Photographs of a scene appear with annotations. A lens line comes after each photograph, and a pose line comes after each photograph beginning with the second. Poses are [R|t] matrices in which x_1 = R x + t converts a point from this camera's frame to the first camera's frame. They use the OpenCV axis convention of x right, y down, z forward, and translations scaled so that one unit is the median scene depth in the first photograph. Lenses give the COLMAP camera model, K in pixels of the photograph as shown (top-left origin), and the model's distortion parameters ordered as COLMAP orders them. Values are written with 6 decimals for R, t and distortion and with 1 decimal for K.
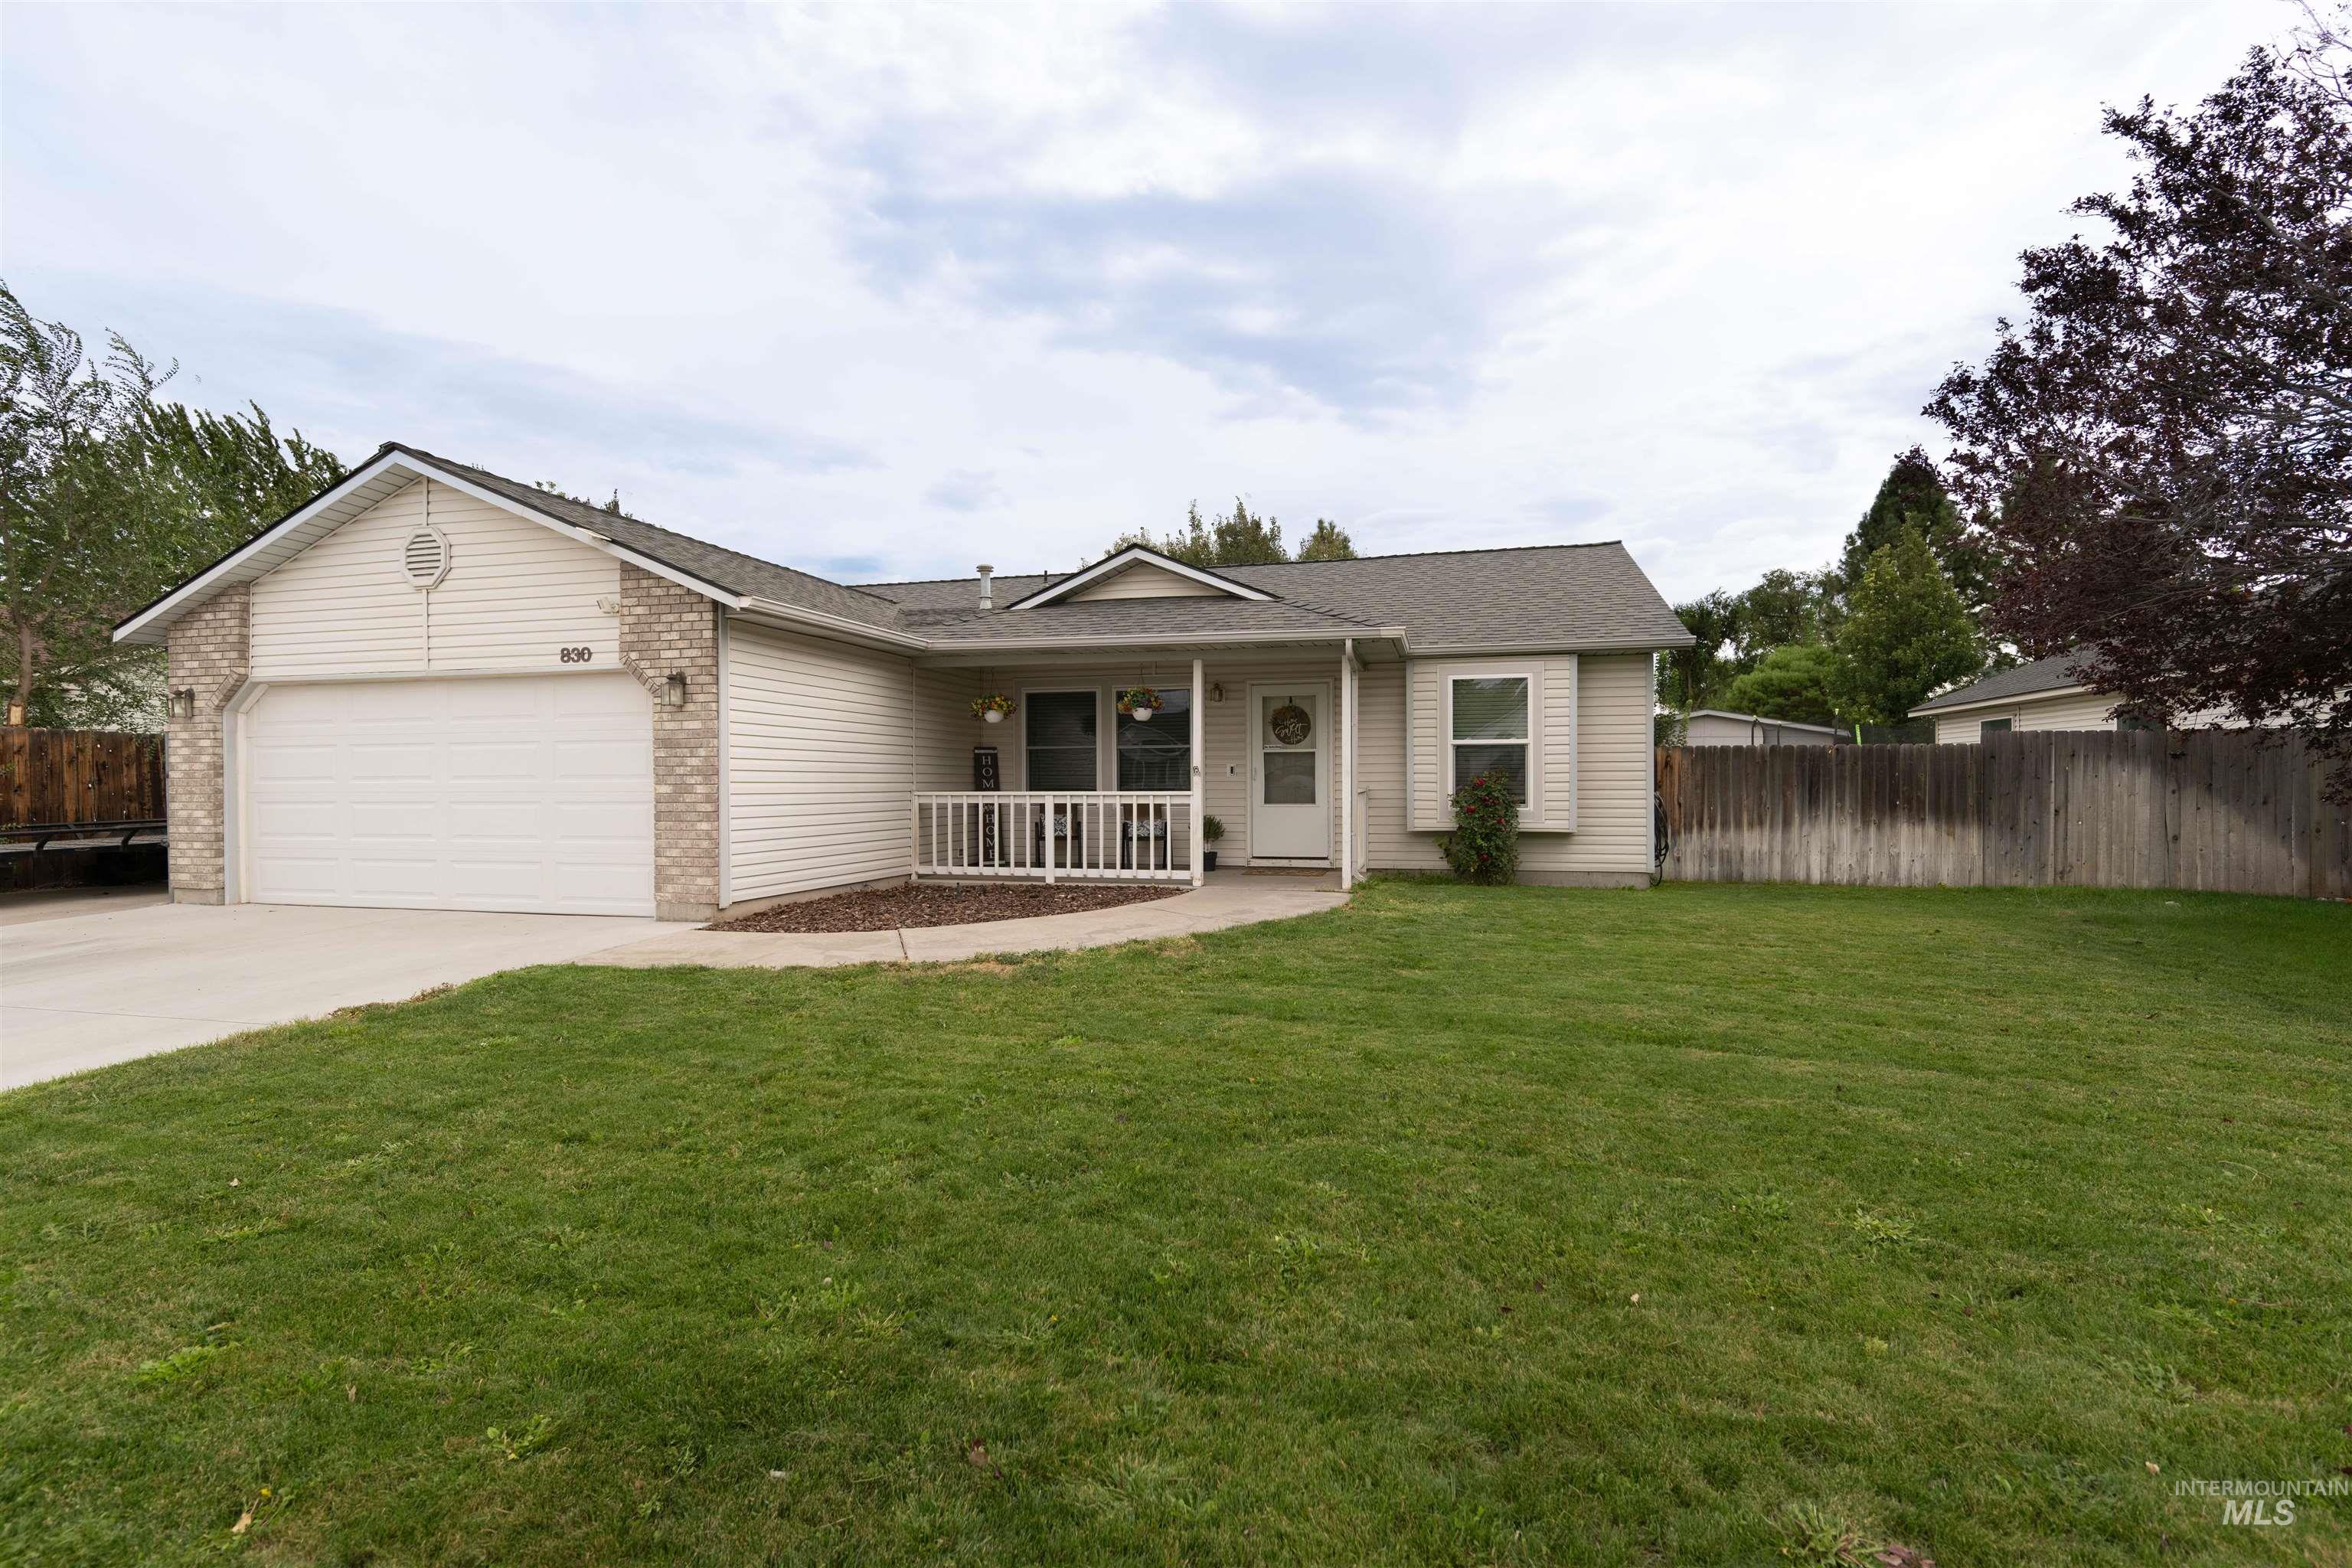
lens RADIAL K [[1076.9, 0, 1176.7], [0, 1076.9, 788.3], [0, 0, 1]] dist [-0.003010, -0.000152]
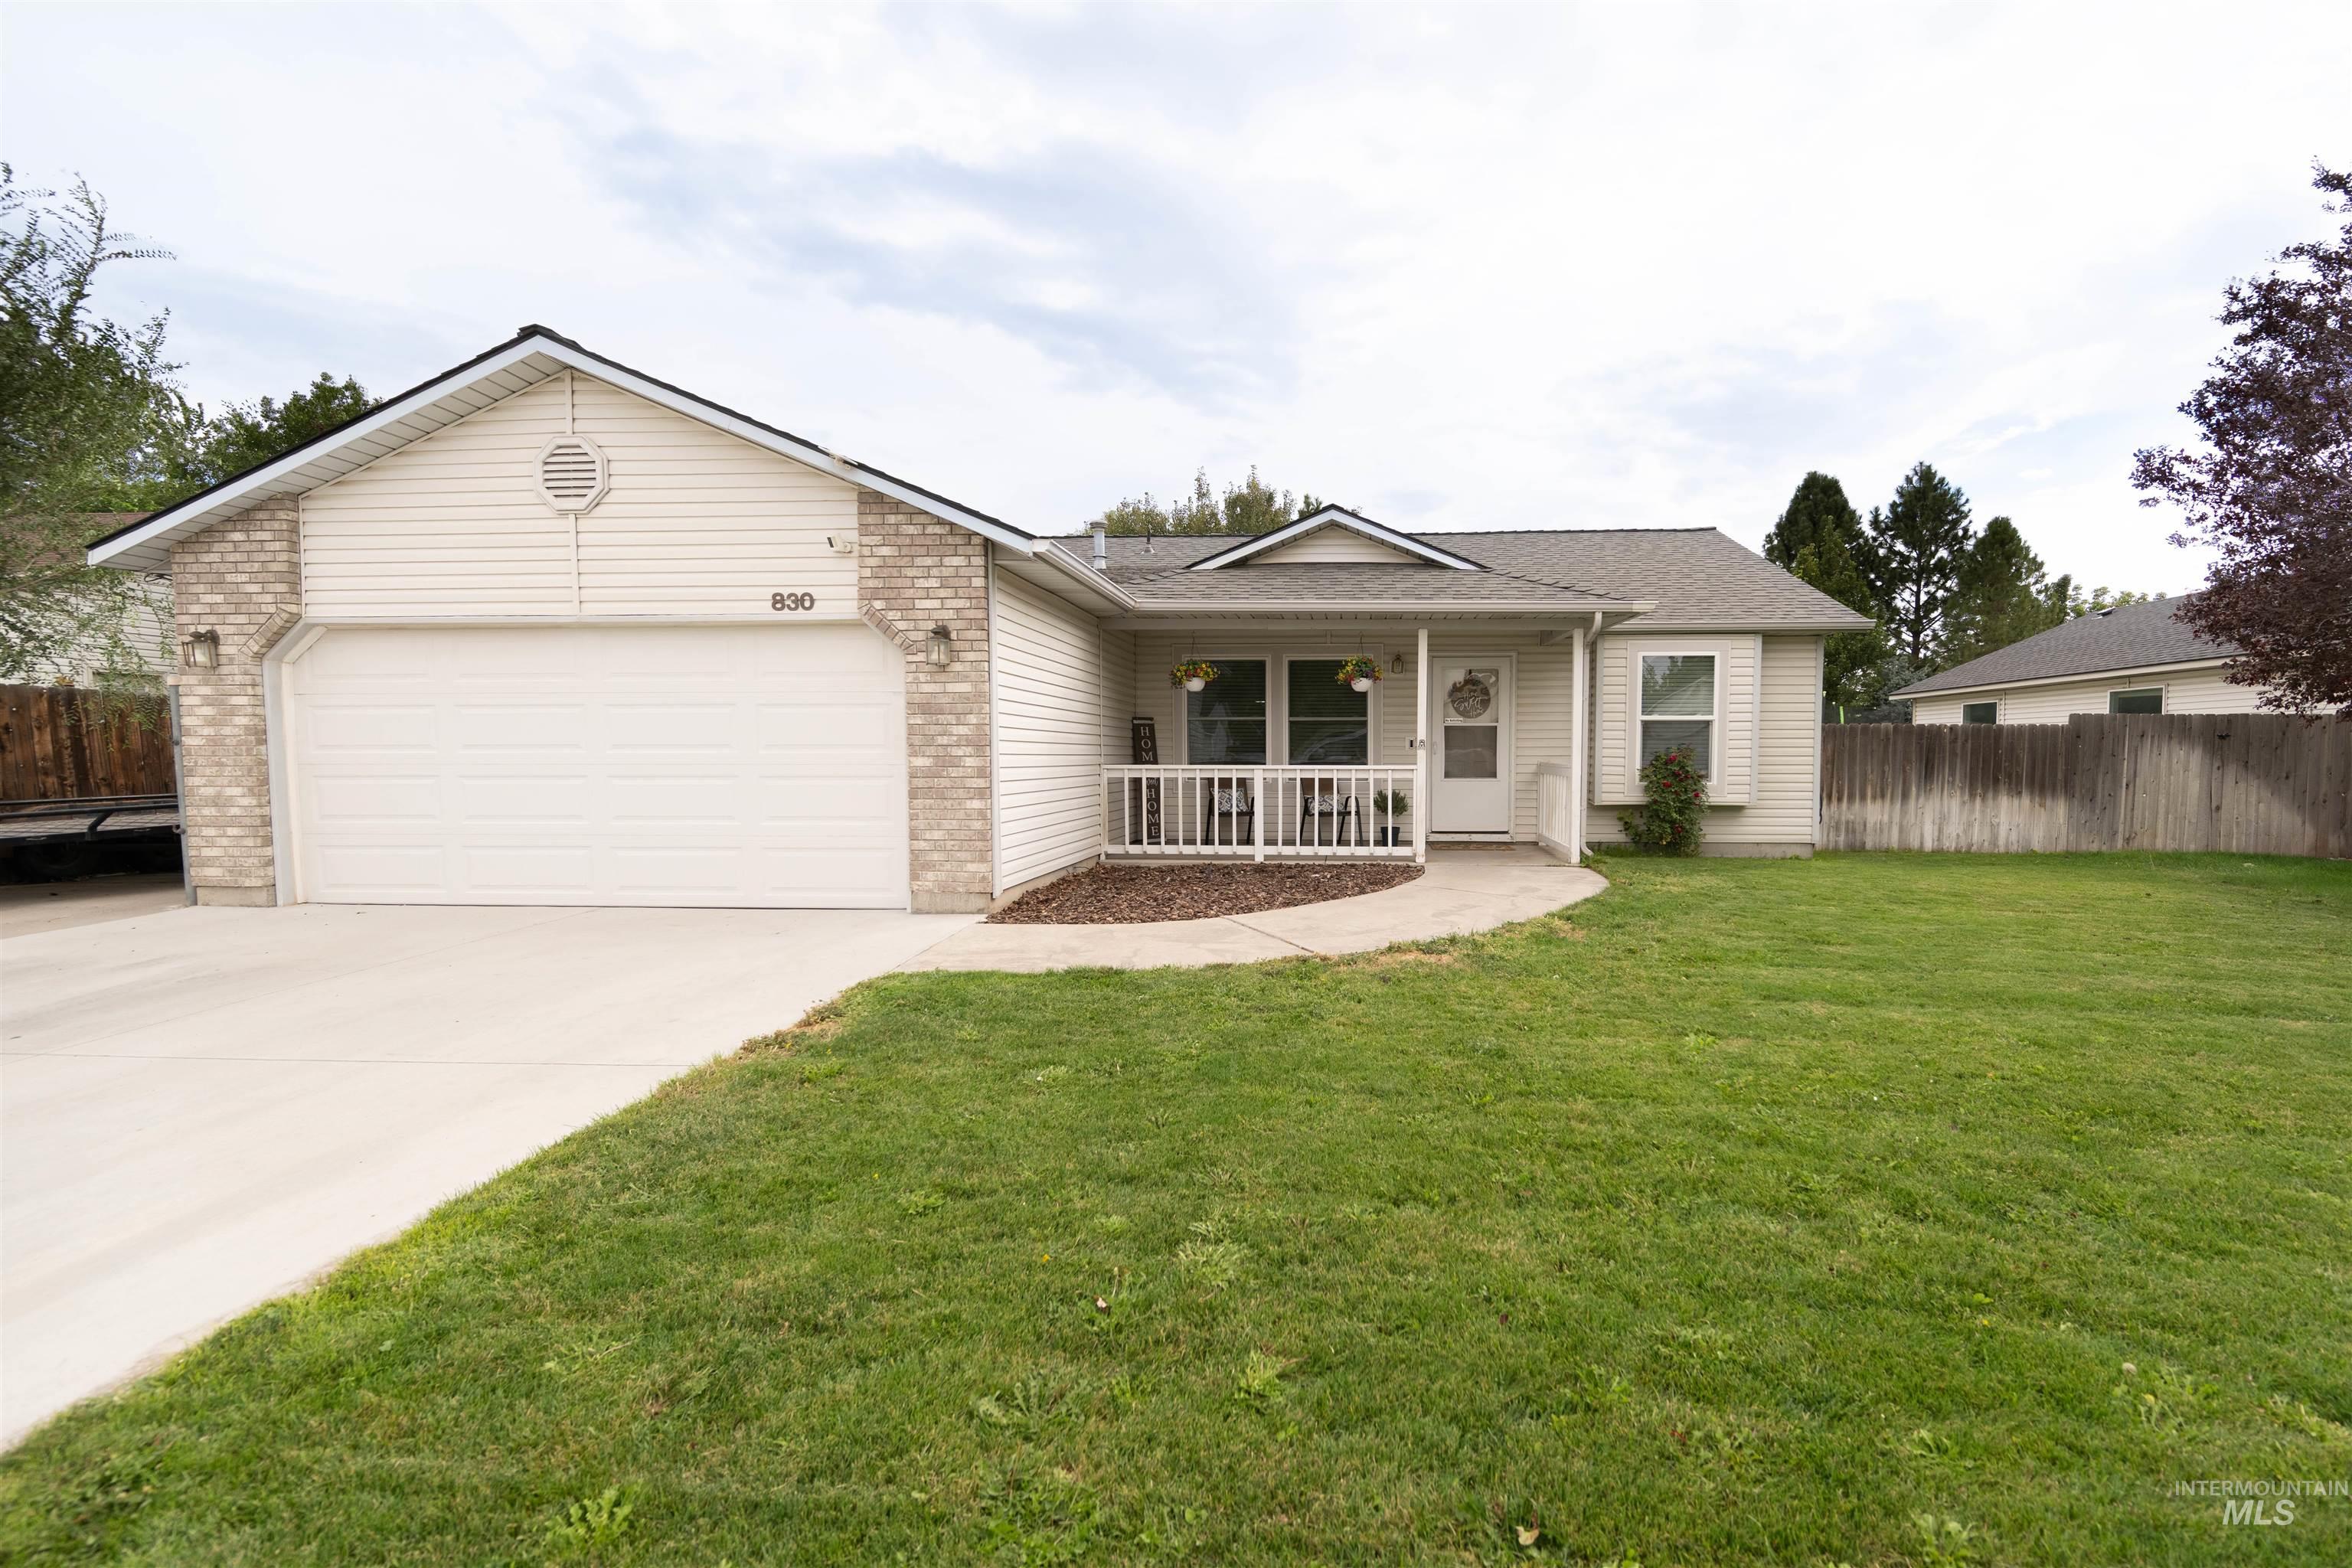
lens RADIAL K [[1033.6, 0, 1180.0], [0, 1033.6, 818.0], [0, 0, 1]] dist [-0.001221, -0.000157]
pose [[0.980809, -0.007513, 0.194825, -0.377479], [-0.003220, 0.998497, 0.054713, -0.000277], [-0.194943, -0.054290, 0.979311, 0.126036]]
